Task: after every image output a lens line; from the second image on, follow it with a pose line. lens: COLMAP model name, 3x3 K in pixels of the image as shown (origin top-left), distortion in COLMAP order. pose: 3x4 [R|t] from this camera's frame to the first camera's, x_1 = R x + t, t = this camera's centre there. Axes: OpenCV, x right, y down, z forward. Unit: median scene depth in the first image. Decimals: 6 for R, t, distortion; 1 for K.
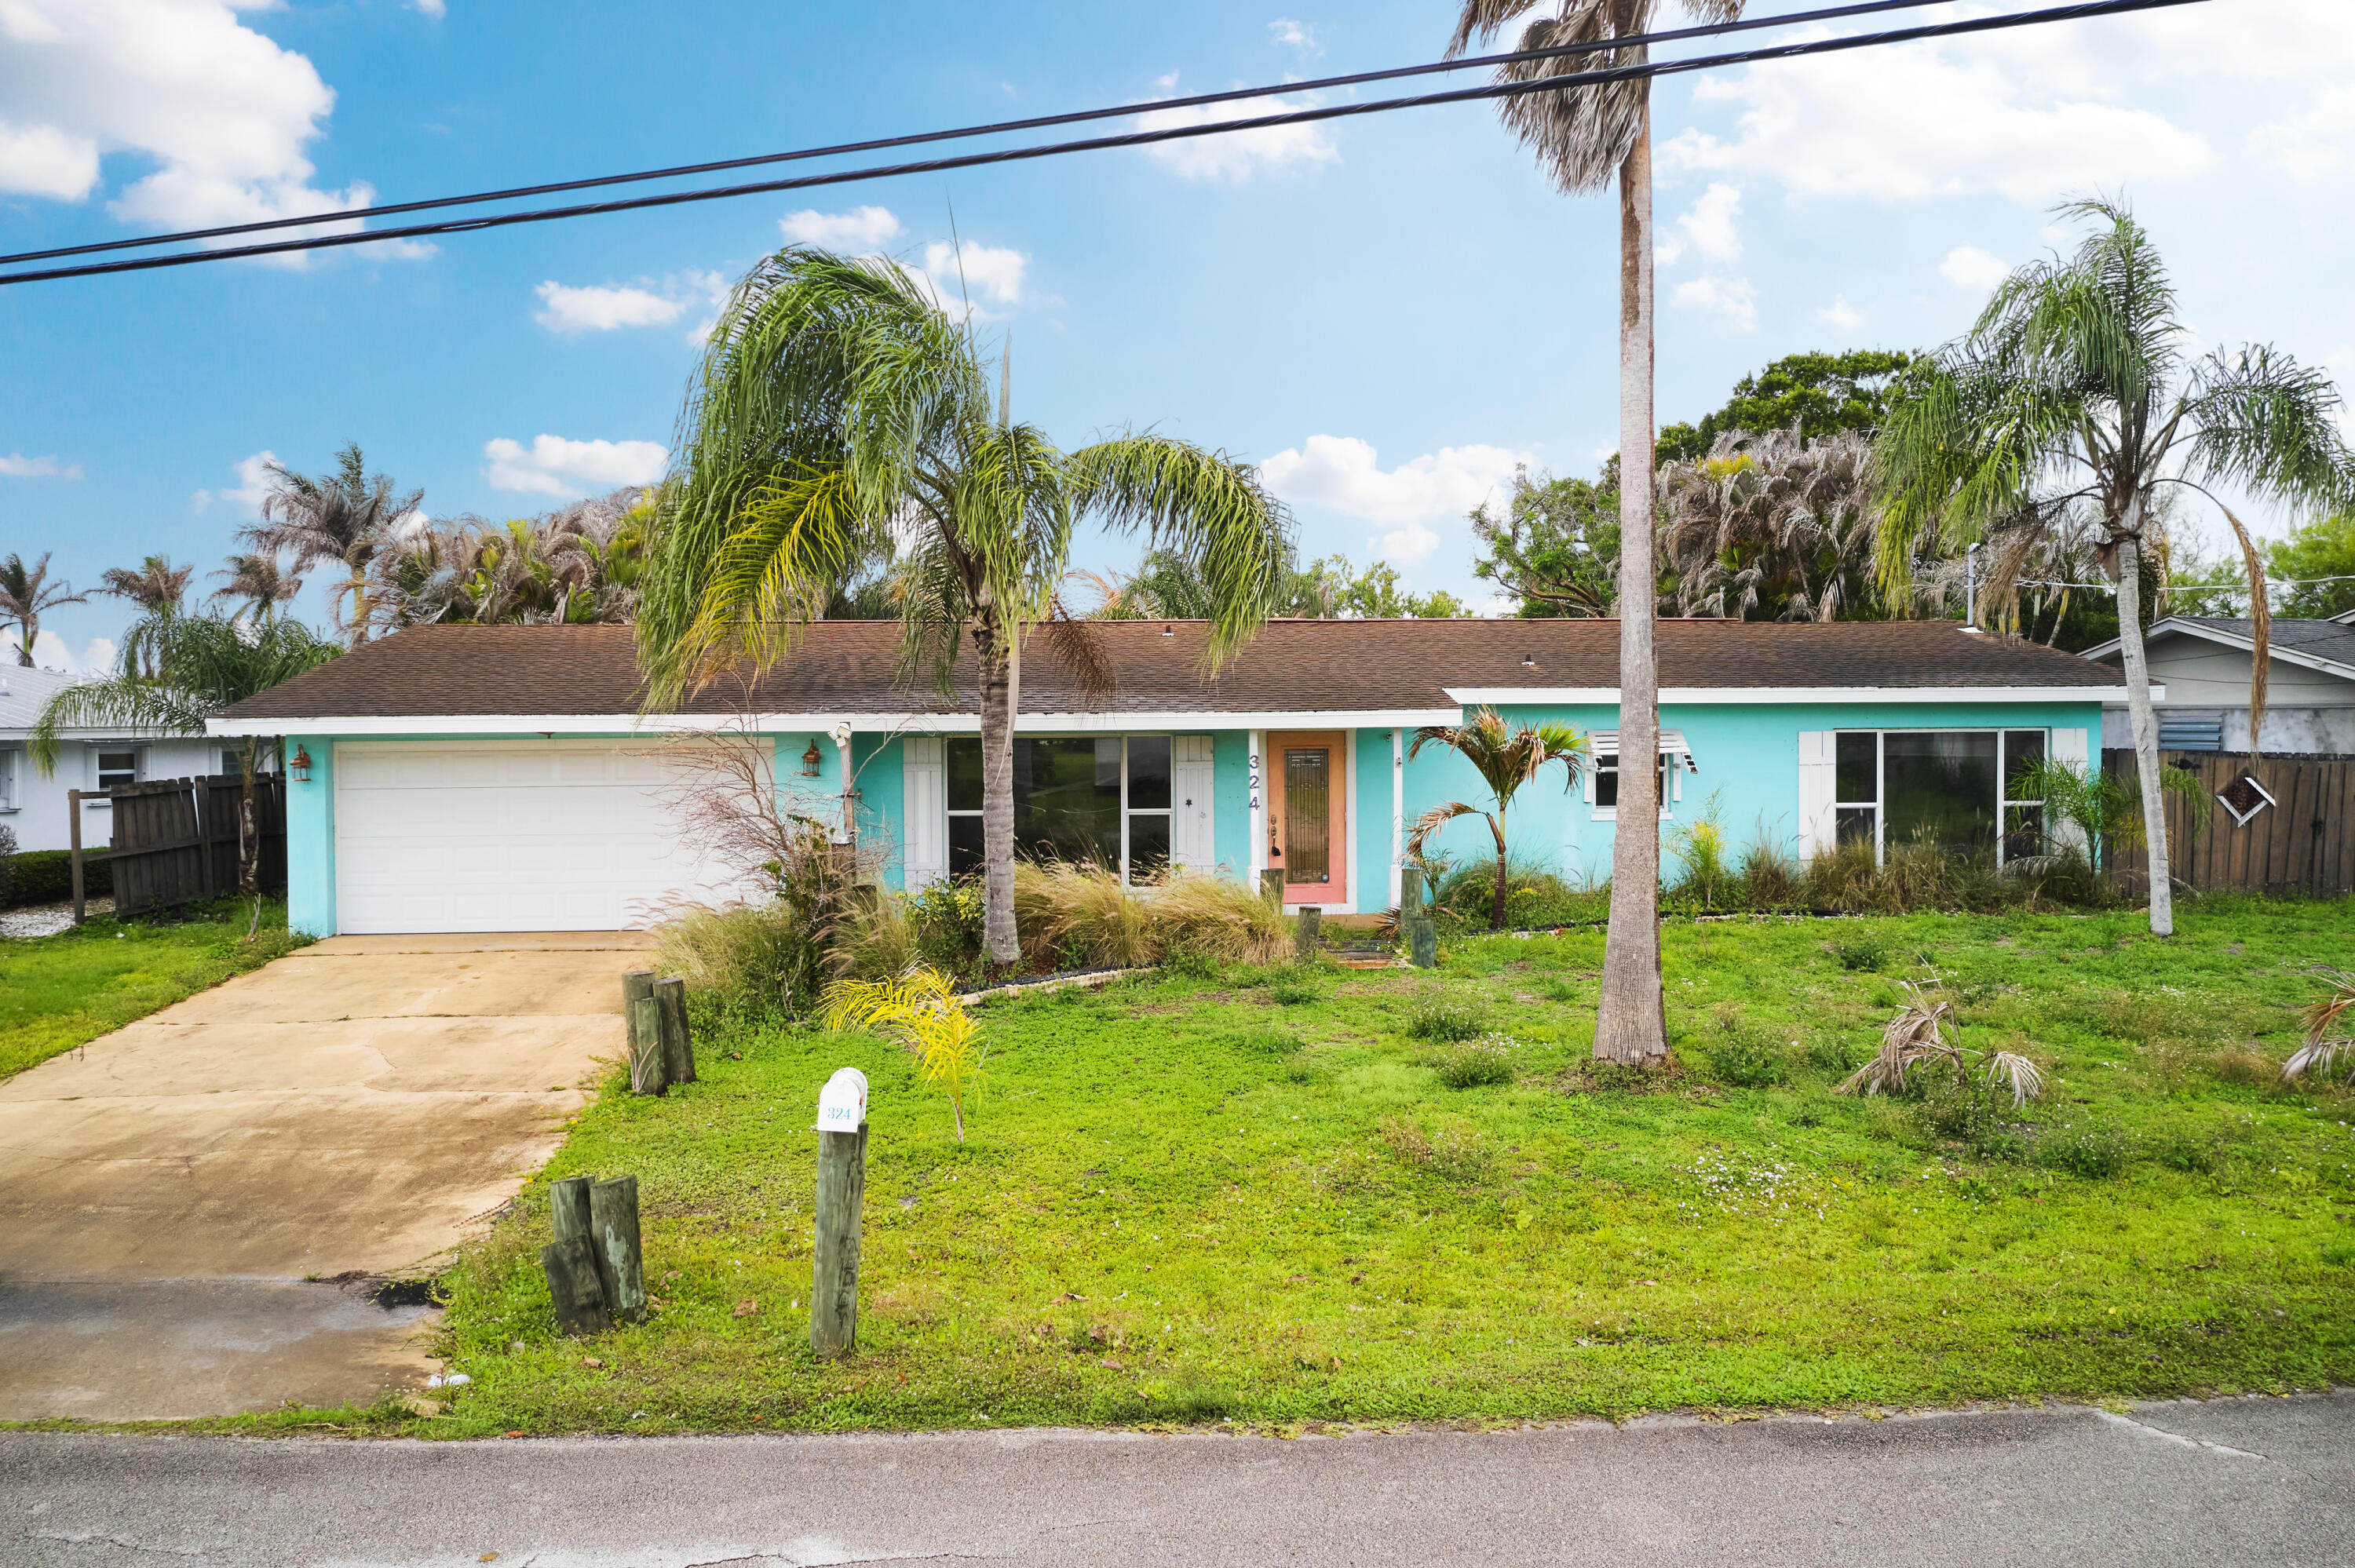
lens RADIAL K [[1844.5, 0, 1177.5], [0, 1844.5, 784.0], [0, 0, 1]] dist [-0.031430, -0.004156]
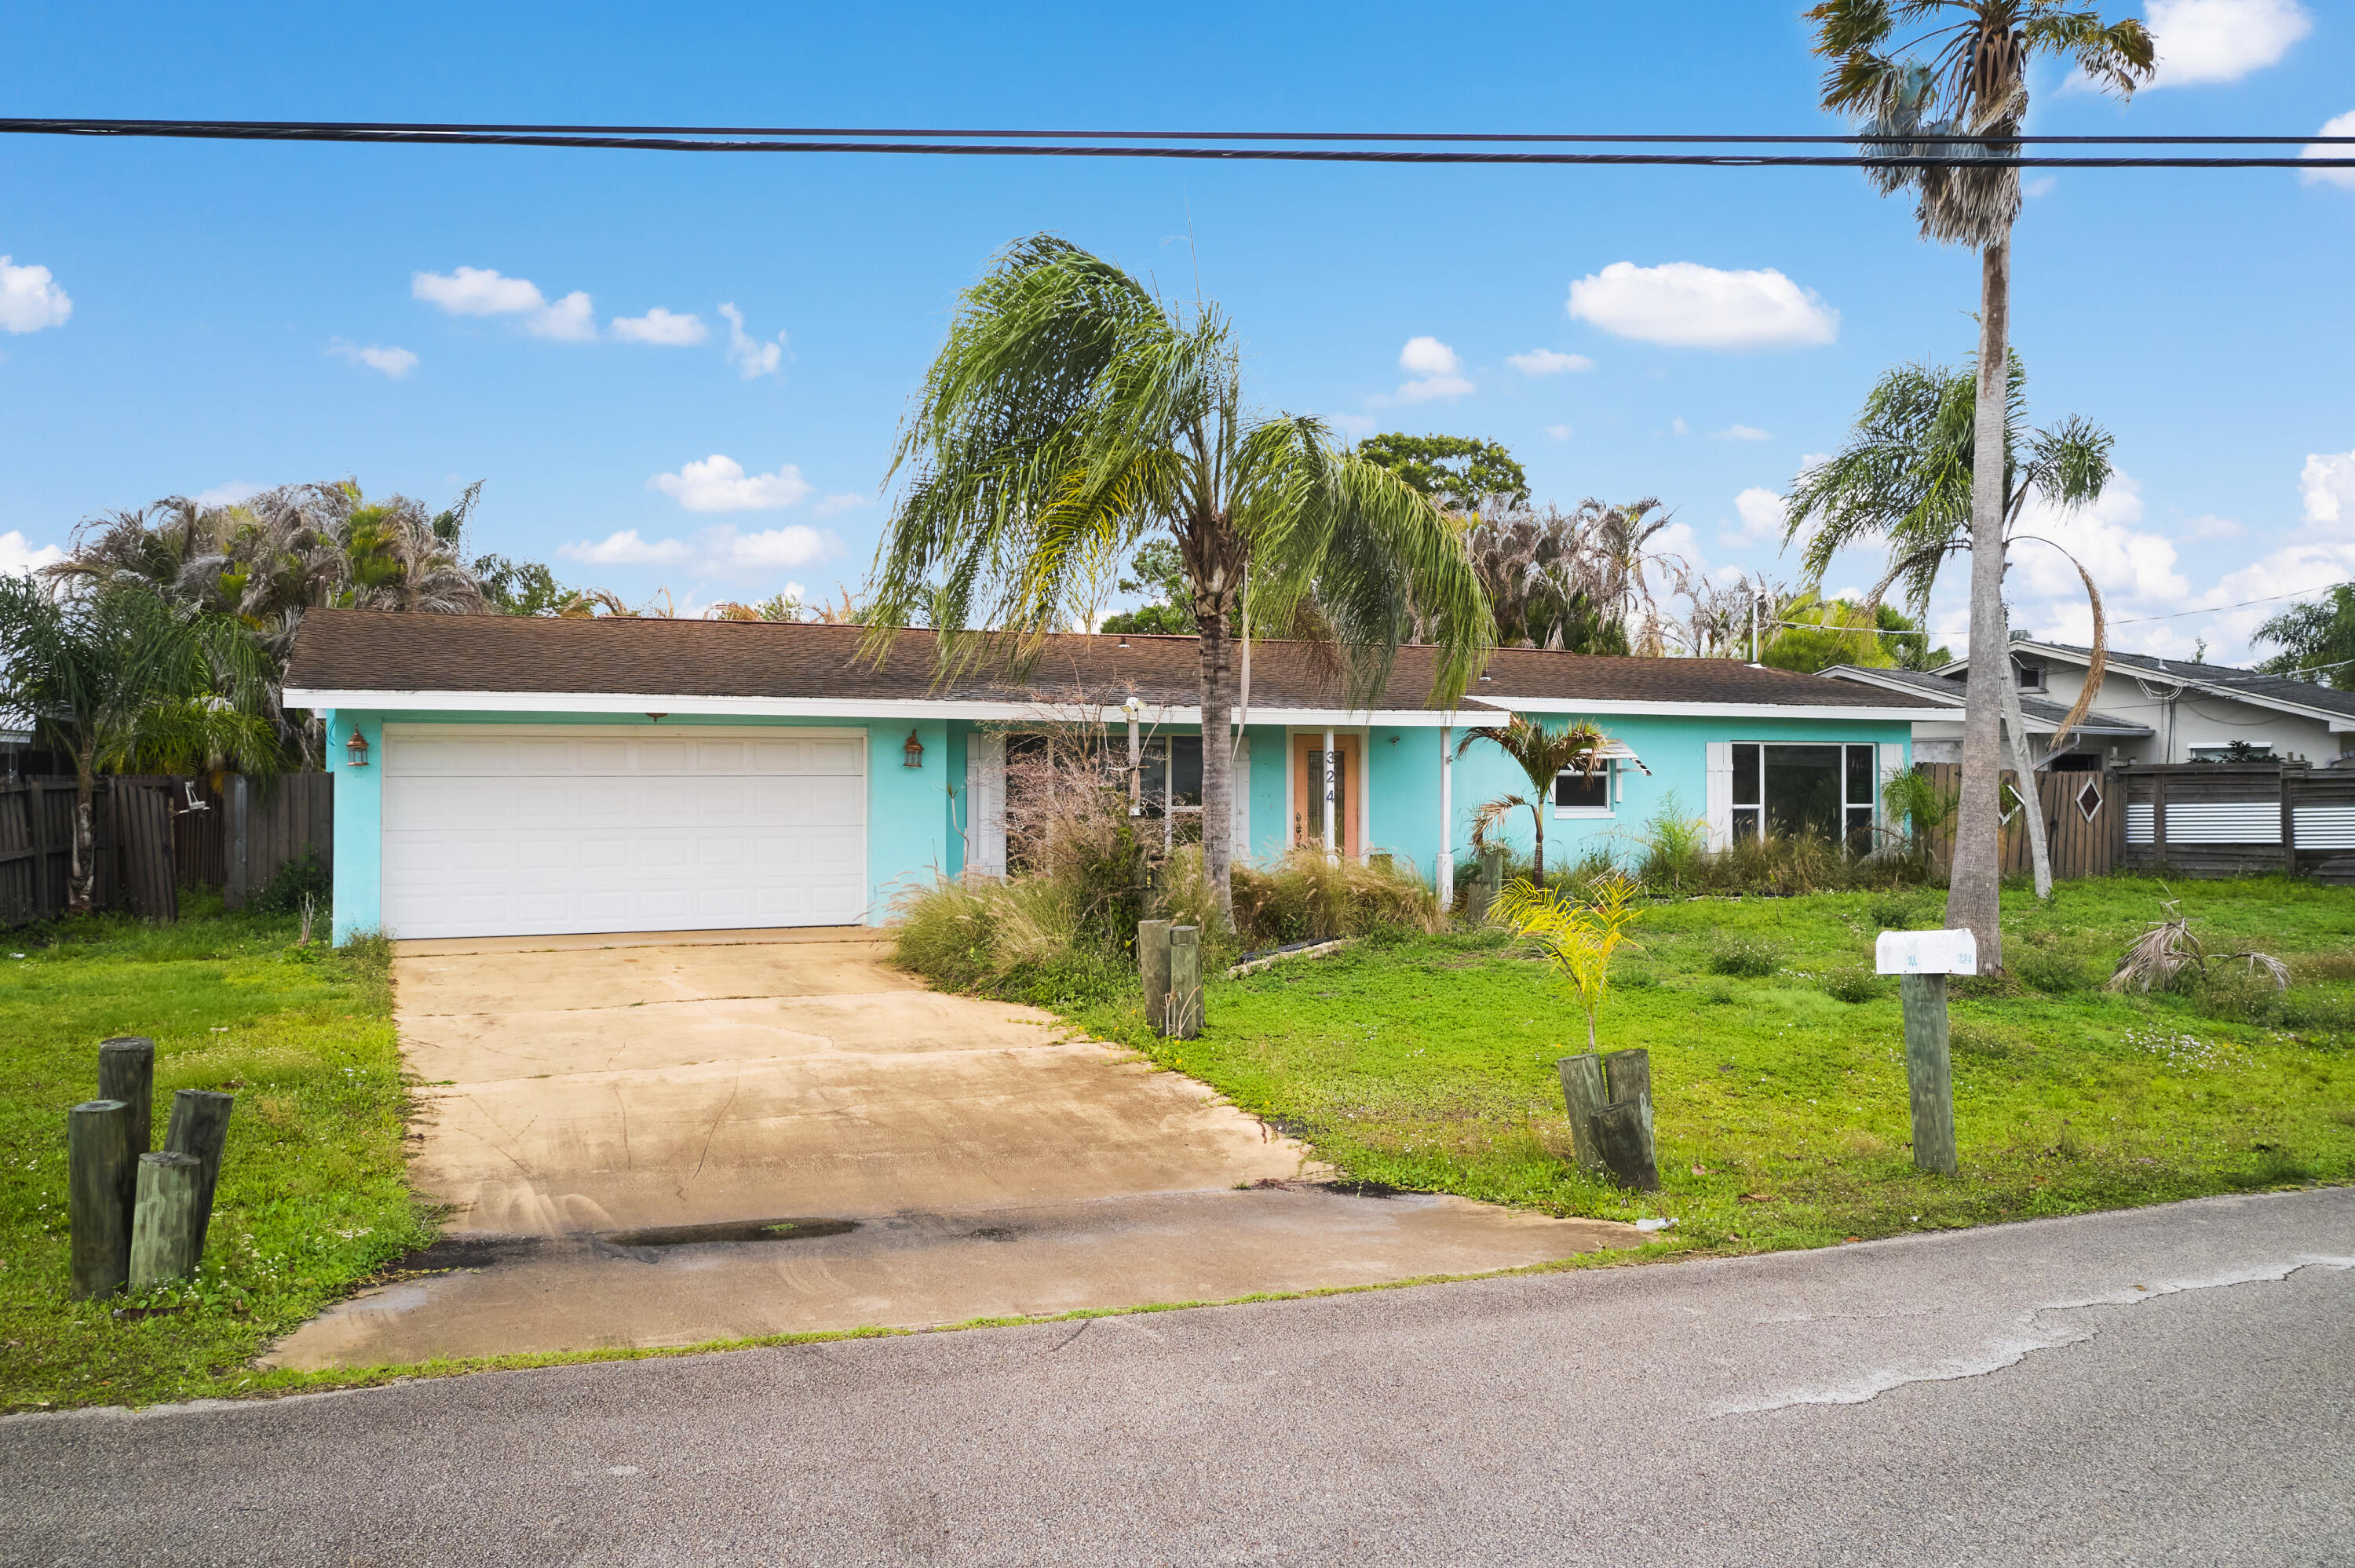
lens RADIAL K [[1844.5, 0, 1177.5], [0, 1844.5, 784.0], [0, 0, 1]] dist [-0.031430, -0.004156]
pose [[0.938590, 0.007475, 0.344952, -0.378973], [0.005731, 0.999290, -0.037248, 0.039421], [-0.344986, 0.036938, 0.937881, 0.028252]]
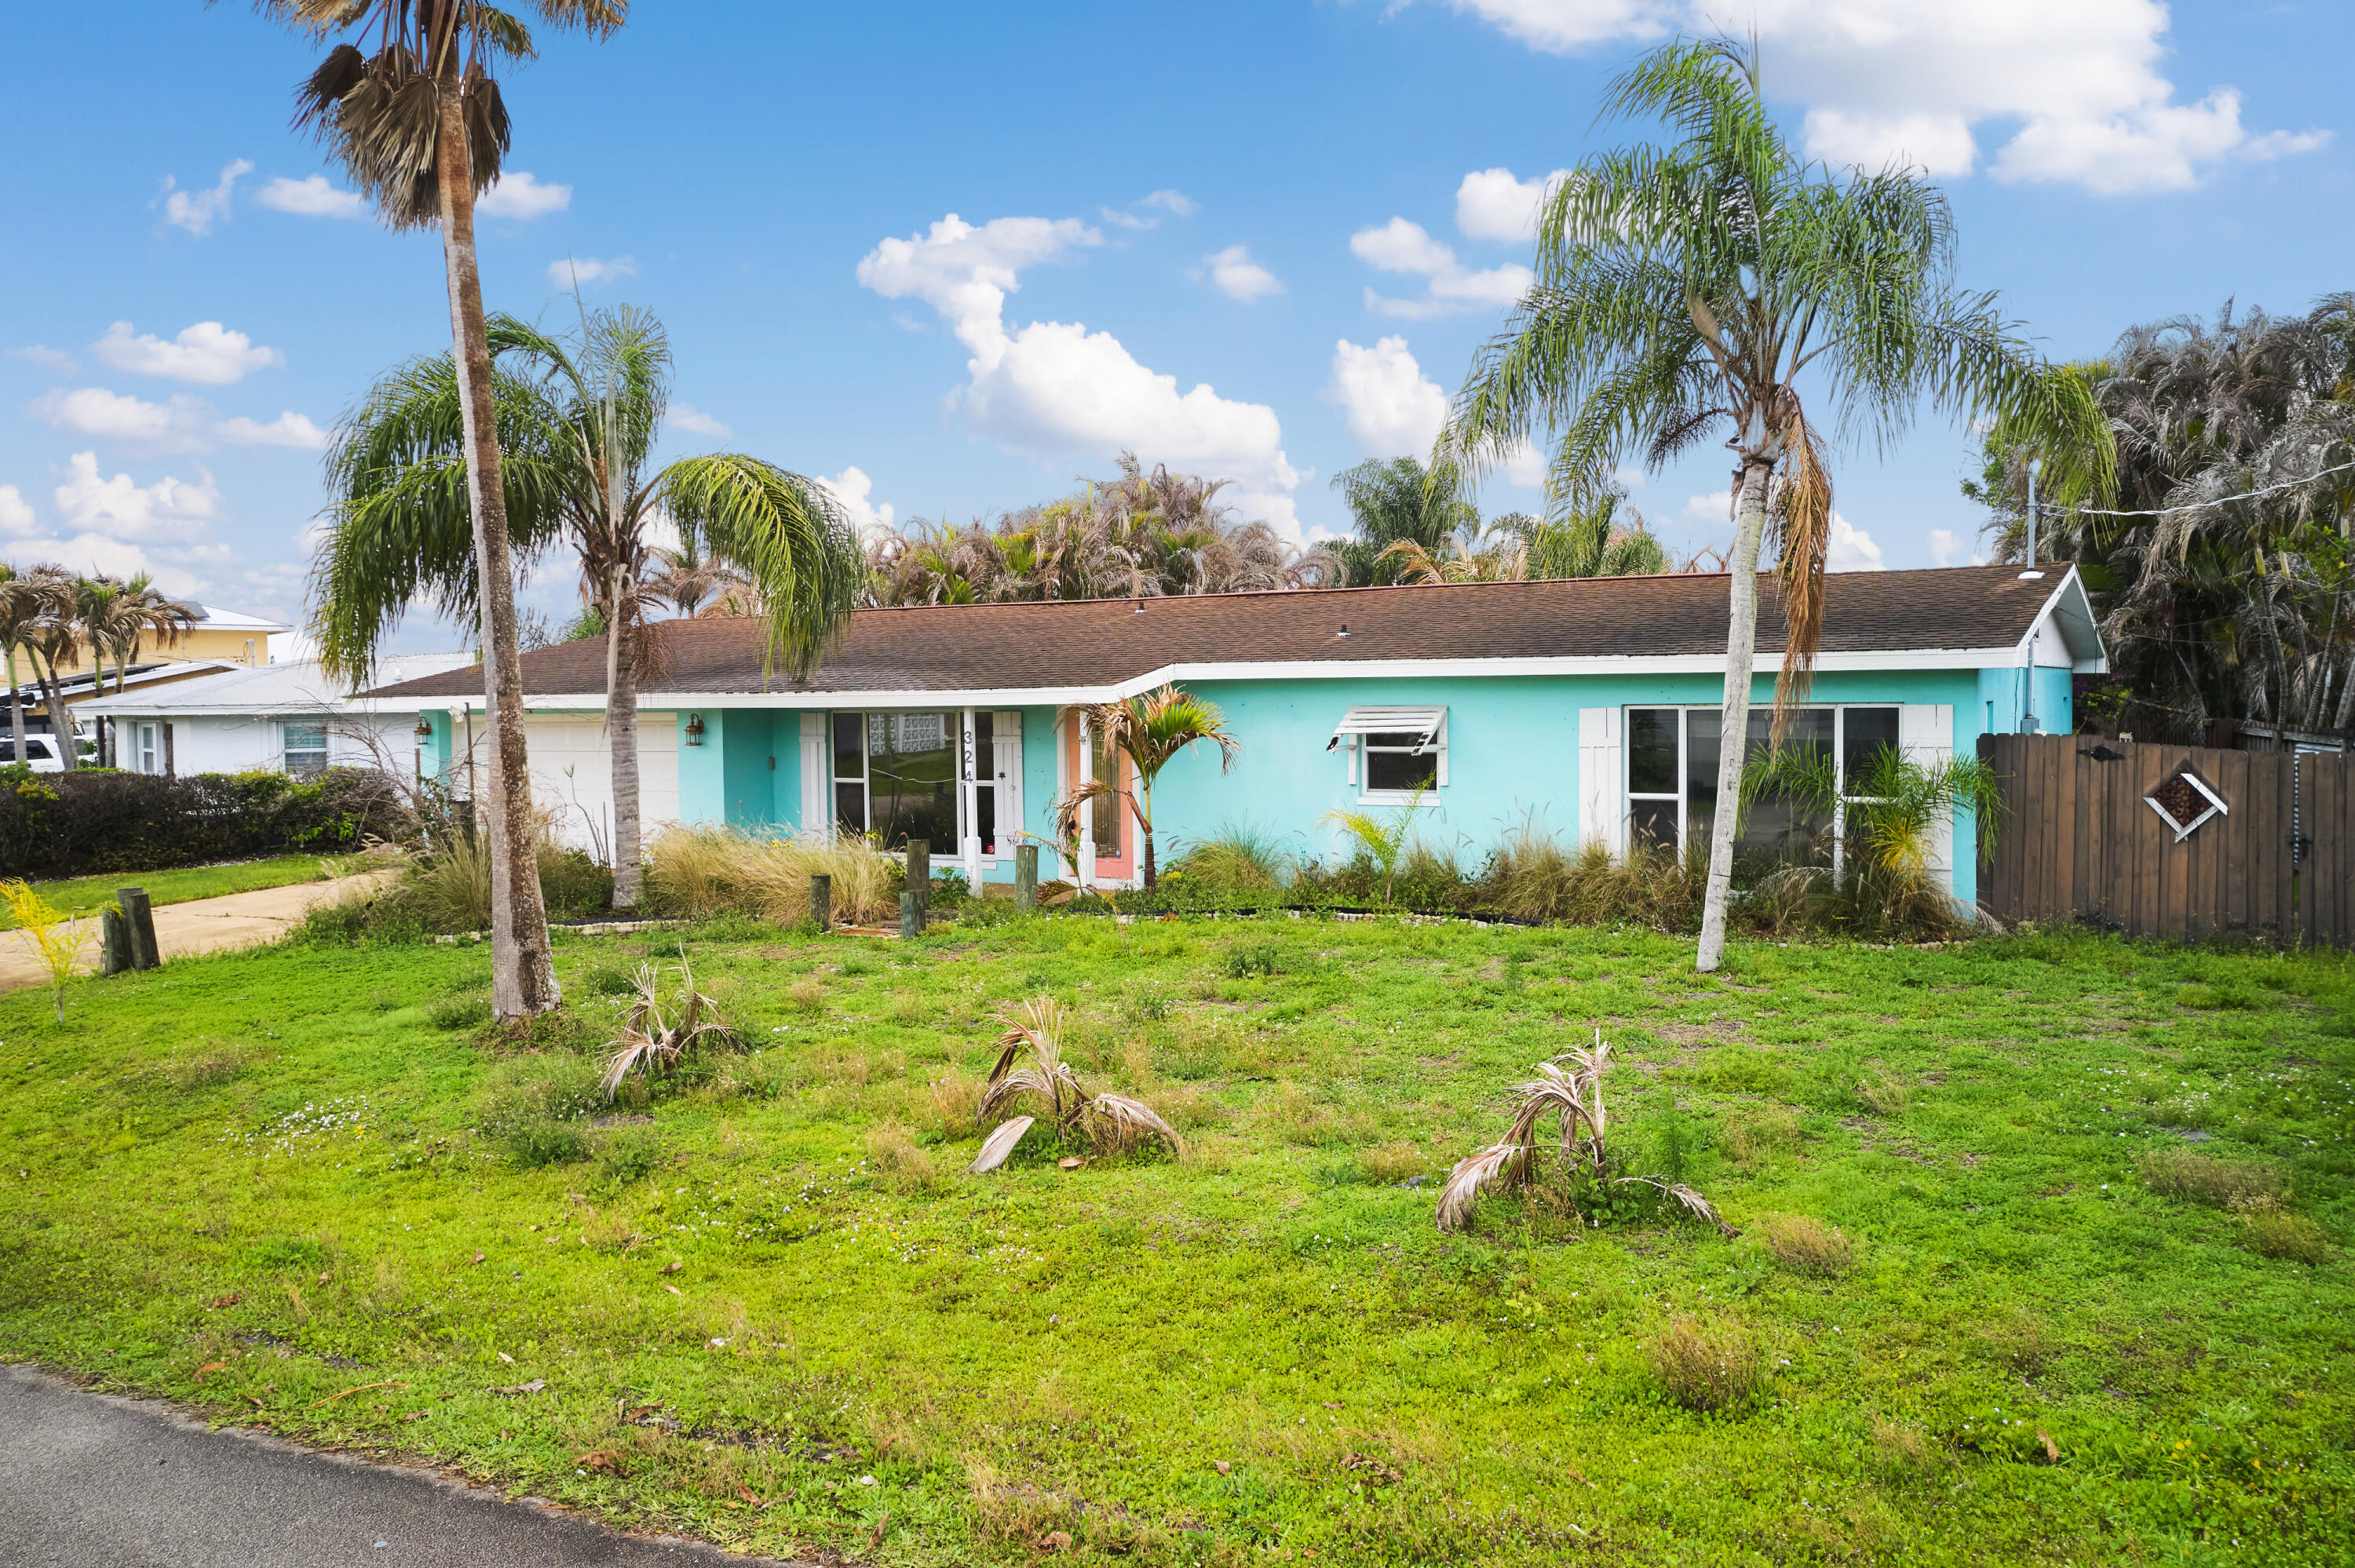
lens RADIAL K [[1844.5, 0, 1177.5], [0, 1844.5, 784.0], [0, 0, 1]] dist [-0.031430, -0.004156]
pose [[0.825270, 0.024146, -0.564222, 0.675130], [-0.014734, 0.999666, 0.021230, -0.008830], [0.564546, -0.009207, 0.825350, 0.190298]]
